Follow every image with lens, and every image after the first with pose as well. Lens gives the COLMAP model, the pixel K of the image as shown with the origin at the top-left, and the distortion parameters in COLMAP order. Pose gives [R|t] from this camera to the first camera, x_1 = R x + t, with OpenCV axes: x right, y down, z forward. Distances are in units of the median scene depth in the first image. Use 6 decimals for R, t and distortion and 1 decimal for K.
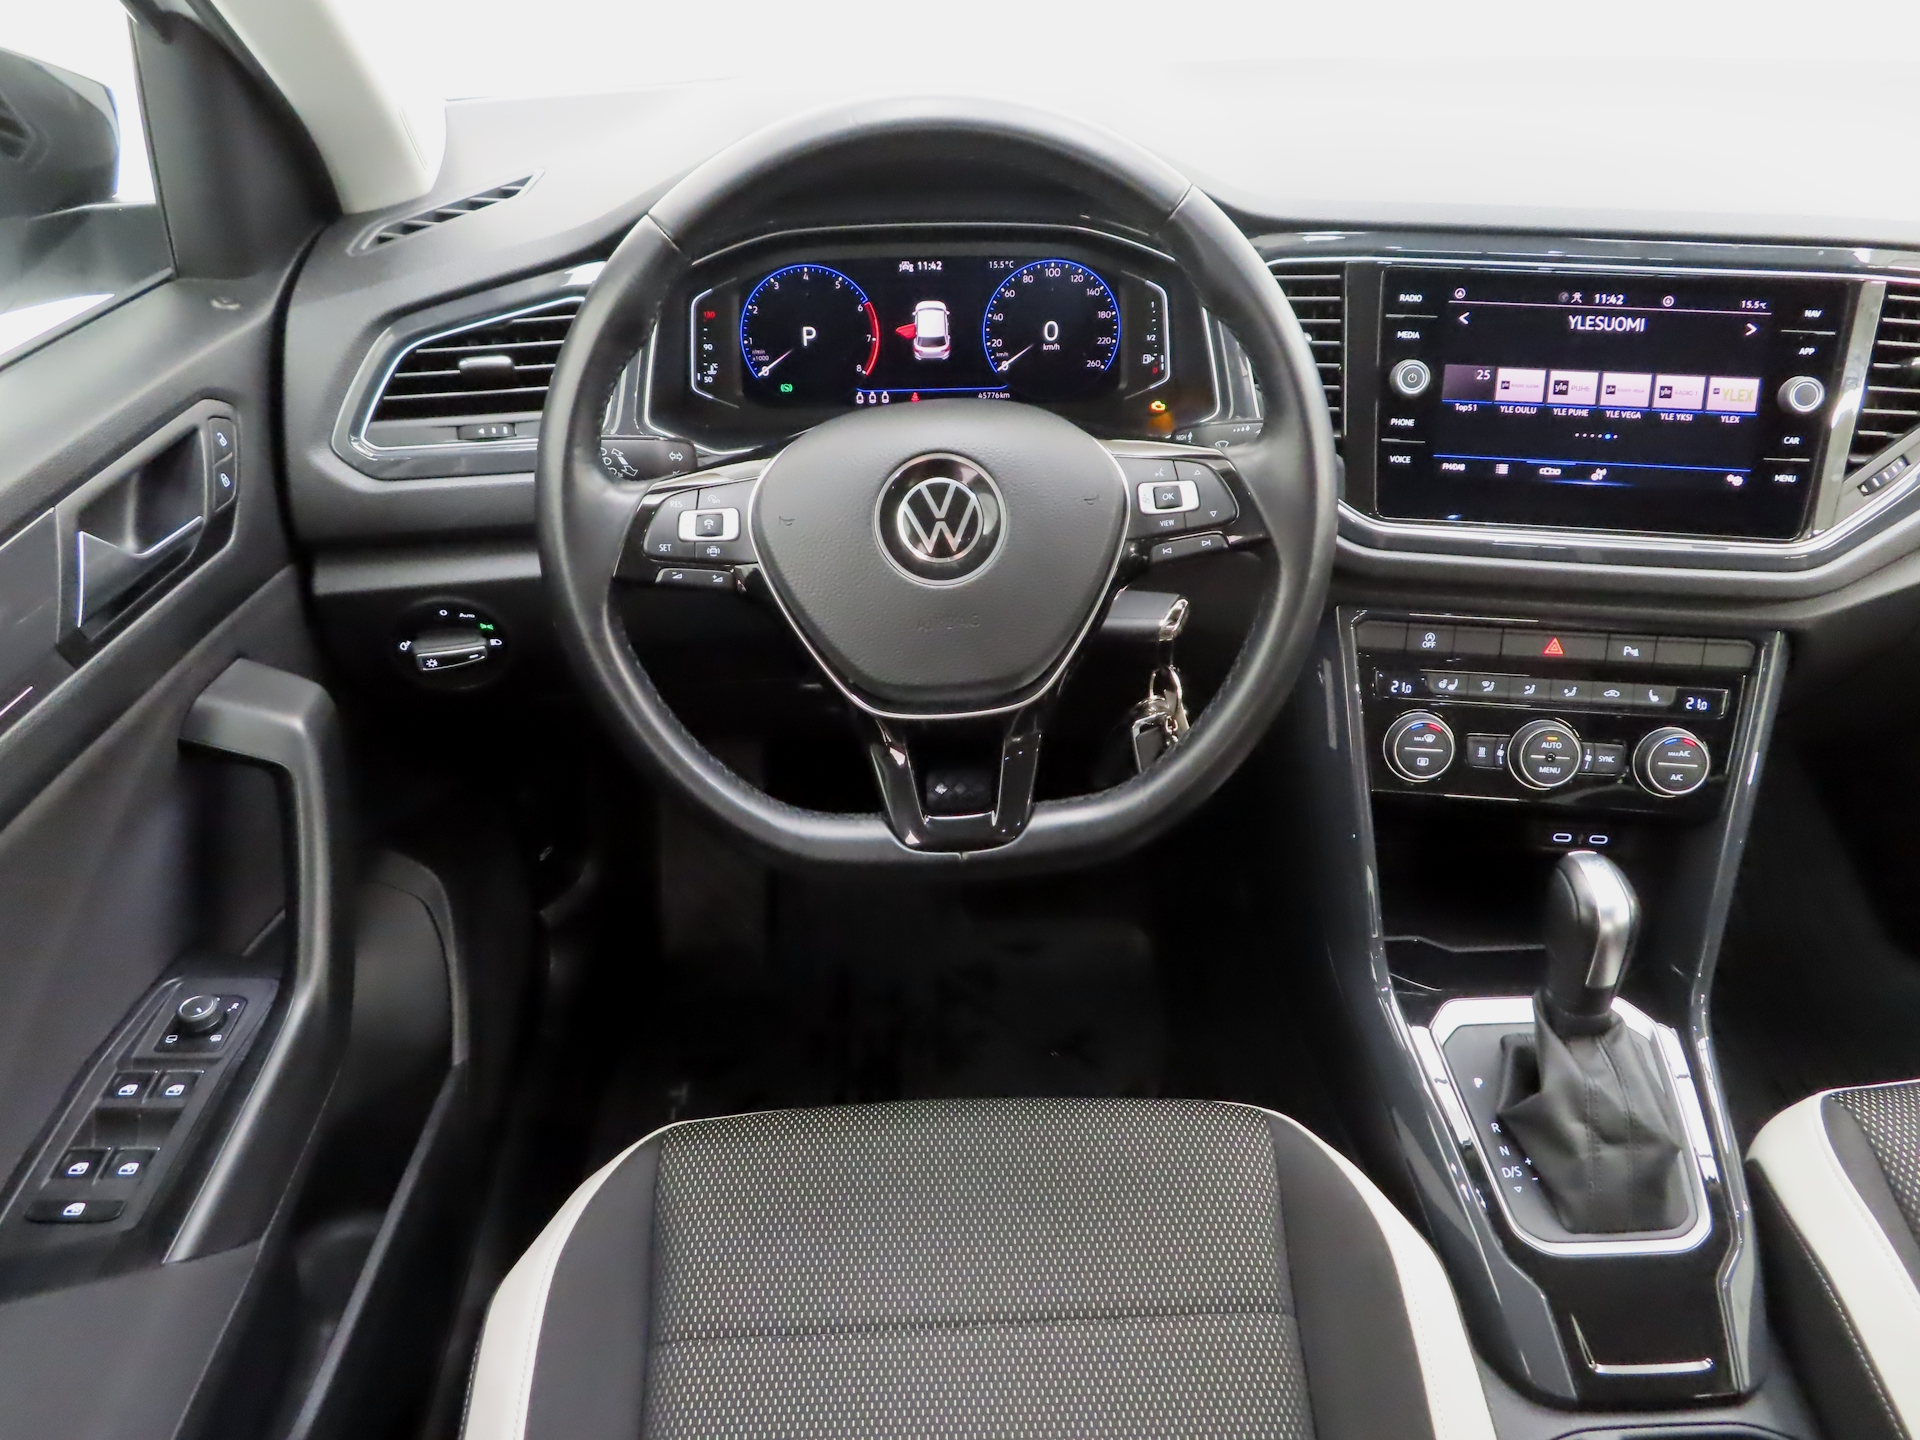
lens RADIAL K [[1403.1, 0, 960.0], [0, 1403.1, 720.0], [0, 0, 1]] dist [0.001048, 0.006243]
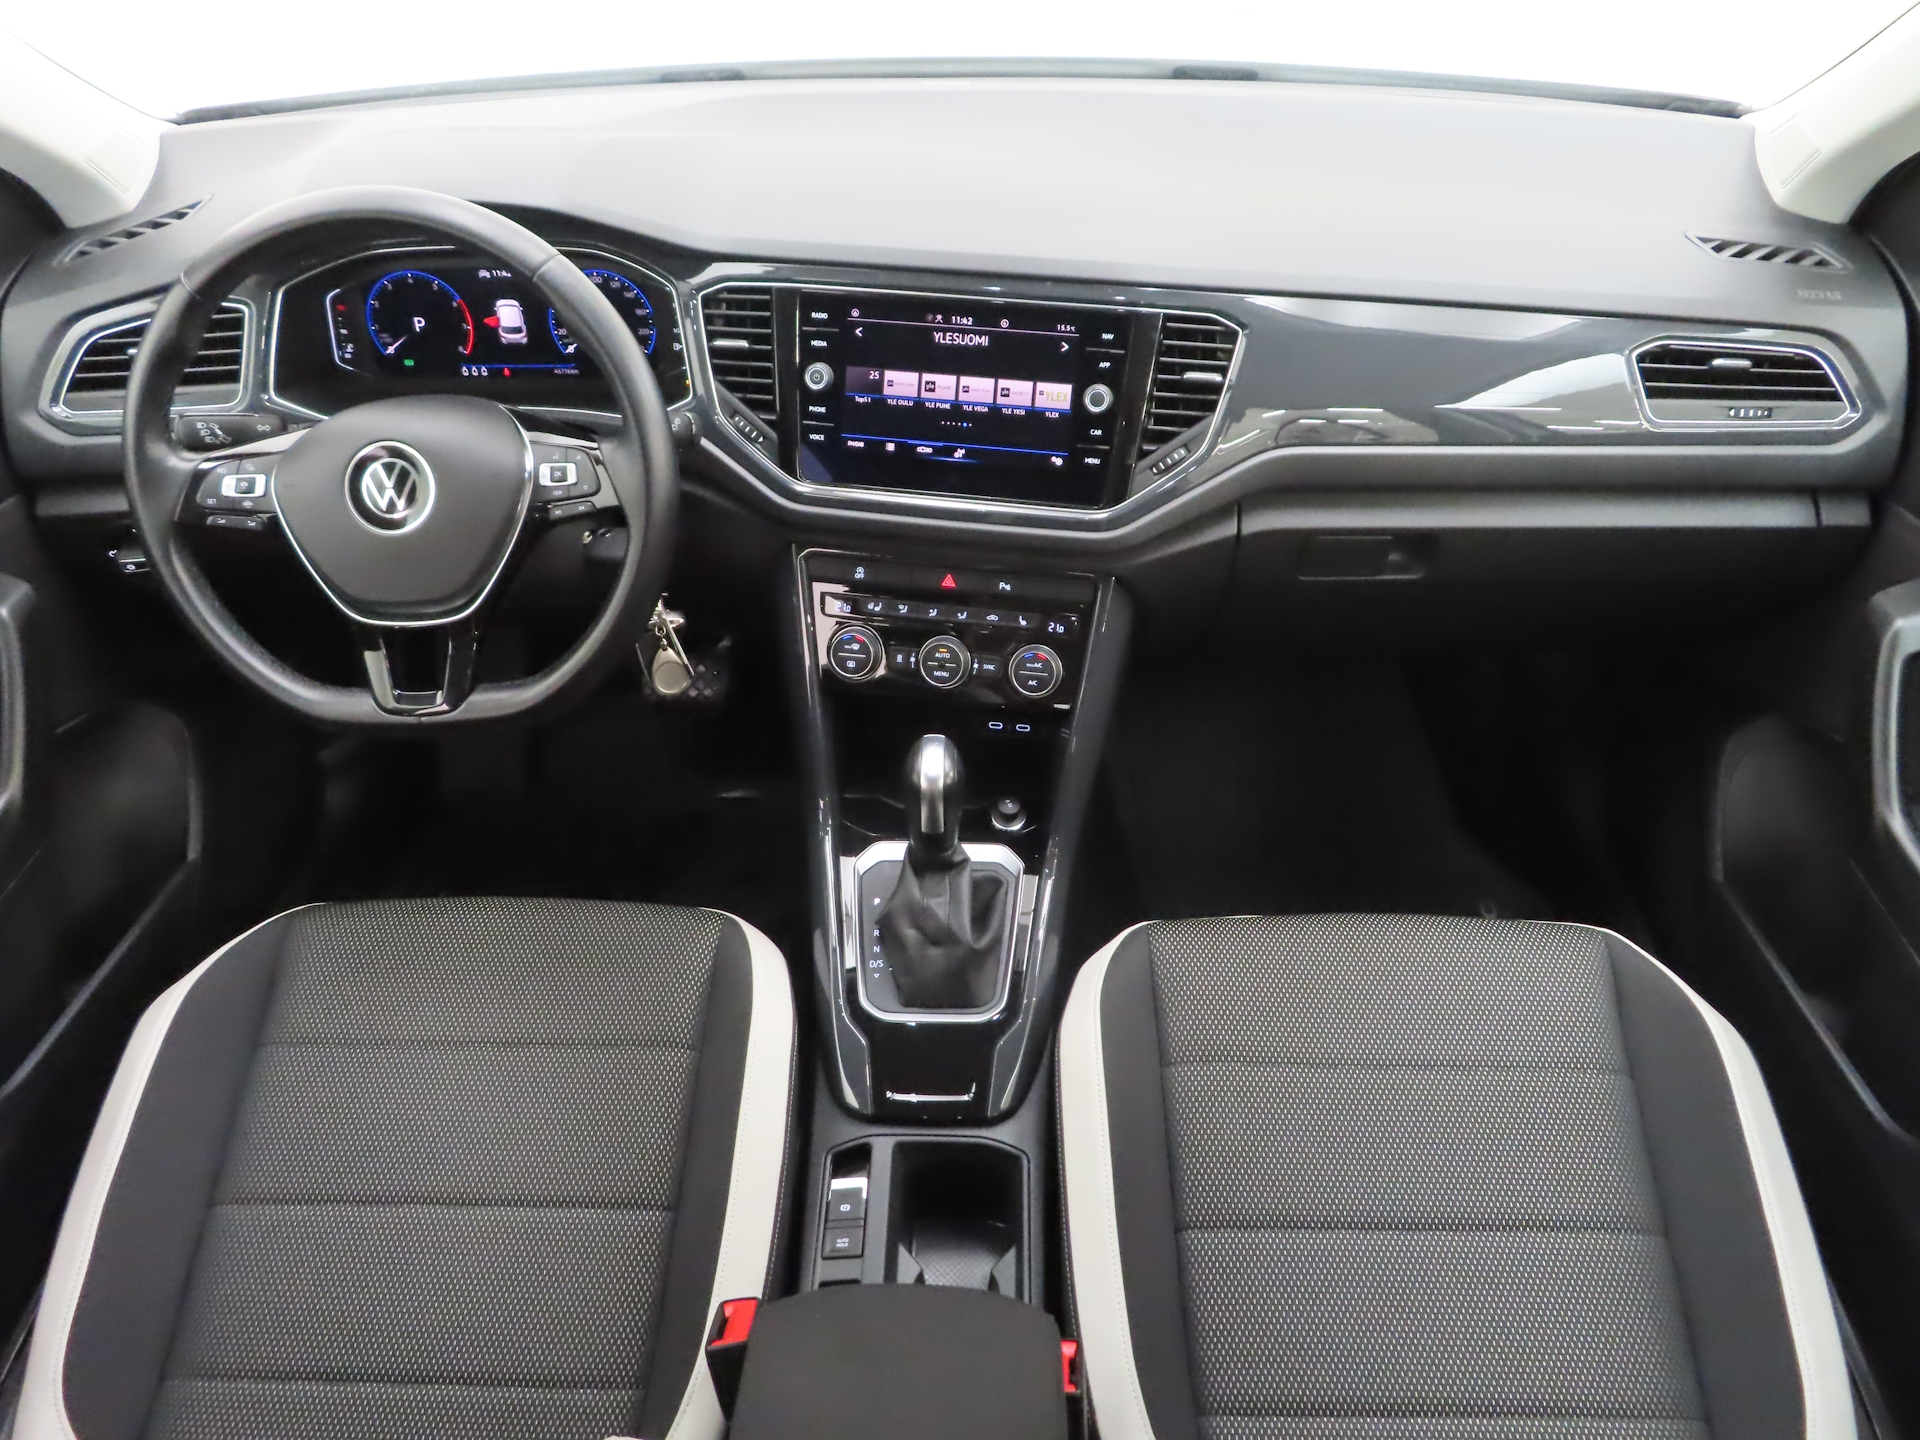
lens RADIAL K [[1403.1, 0, 960.0], [0, 1403.1, 720.0], [0, 0, 1]] dist [0.001048, 0.006243]
pose [[0.997107, 0.038180, -0.065724, 0.555420], [-0.031894, 0.995045, 0.094171, -0.049152], [0.068994, -0.091802, 0.993384, -0.343220]]
